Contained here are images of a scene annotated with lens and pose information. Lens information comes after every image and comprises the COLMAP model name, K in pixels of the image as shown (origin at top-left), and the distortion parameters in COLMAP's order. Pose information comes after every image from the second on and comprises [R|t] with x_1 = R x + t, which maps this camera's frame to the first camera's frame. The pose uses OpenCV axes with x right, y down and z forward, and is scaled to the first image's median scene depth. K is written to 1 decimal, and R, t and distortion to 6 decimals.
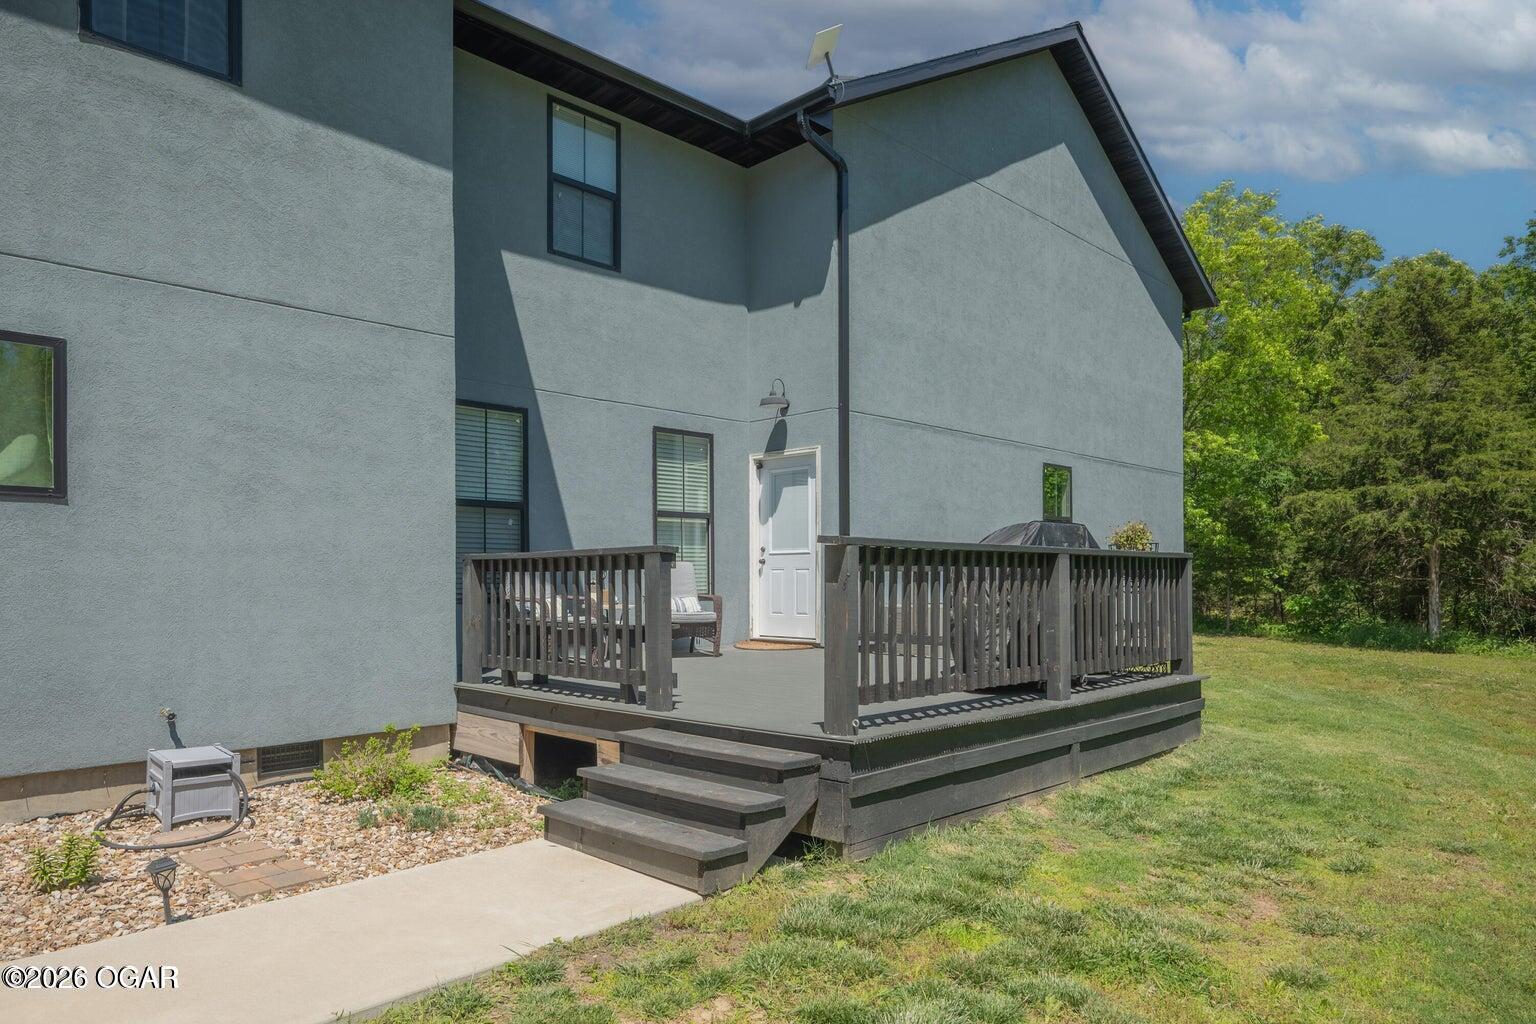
lens RADIAL K [[954.6, 0, 665.5], [0, 954.6, 579.9], [0, 0, 1]] dist [-0.003968, 0.002046]
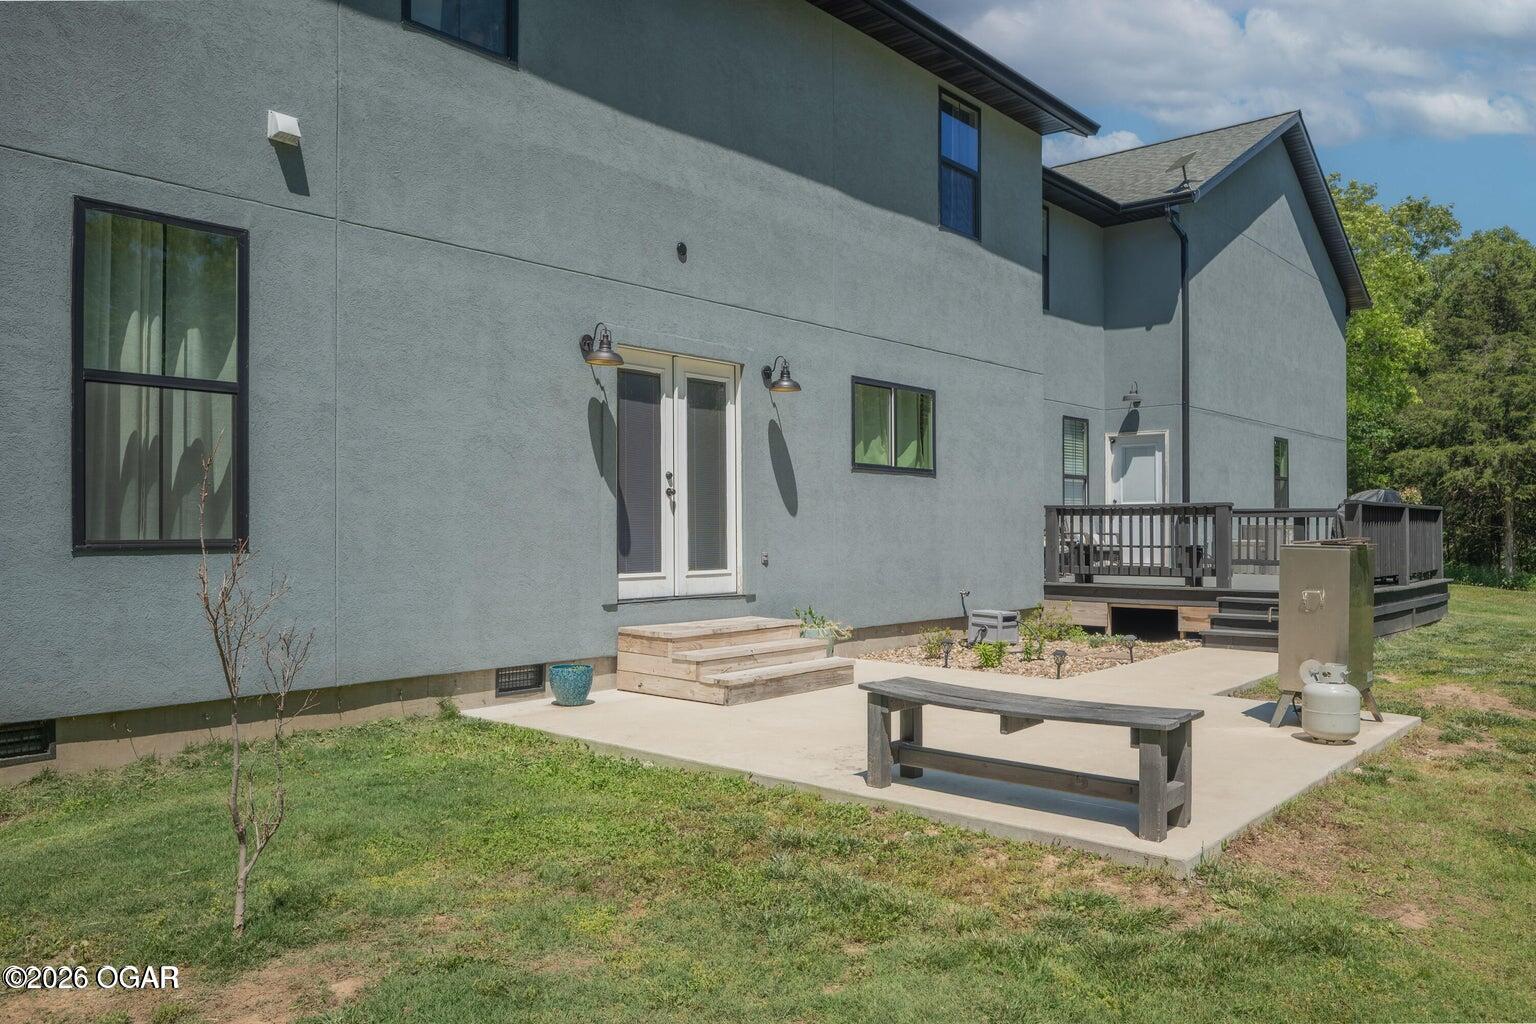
lens RADIAL K [[1131.7, 0, 768.0], [0, 1131.7, 512.0], [0, 0, 1]] dist [0.002877, -0.000822]
pose [[0.991959, 0.007552, 0.126332, -0.617510], [-0.005795, 0.999881, -0.014266, 0.010993], [-0.126424, 0.013419, 0.991885, -0.585470]]
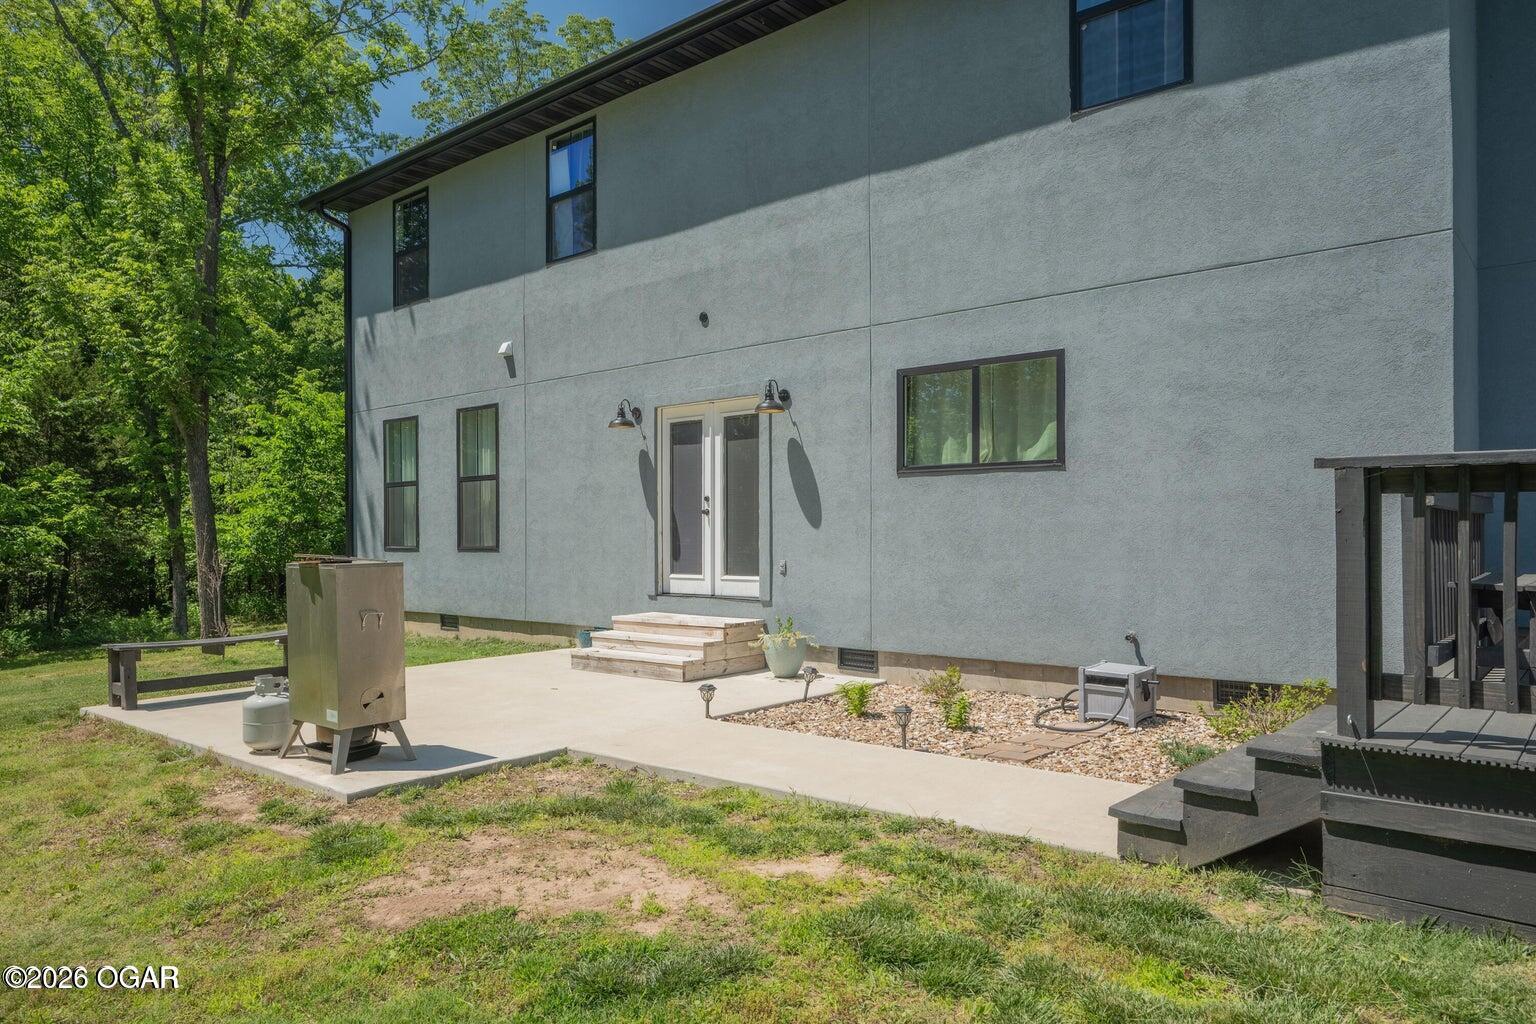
lens RADIAL K [[1028.6, 0, 767.1], [0, 1028.6, 533.0], [0, 0, 1]] dist [-0.000287, -0.001573]
pose [[0.121918, 0.002446, -0.992537, 0.384629], [0.004328, 0.999986, 0.002996, 0.001672], [0.992531, -0.004661, 0.121906, 0.200527]]
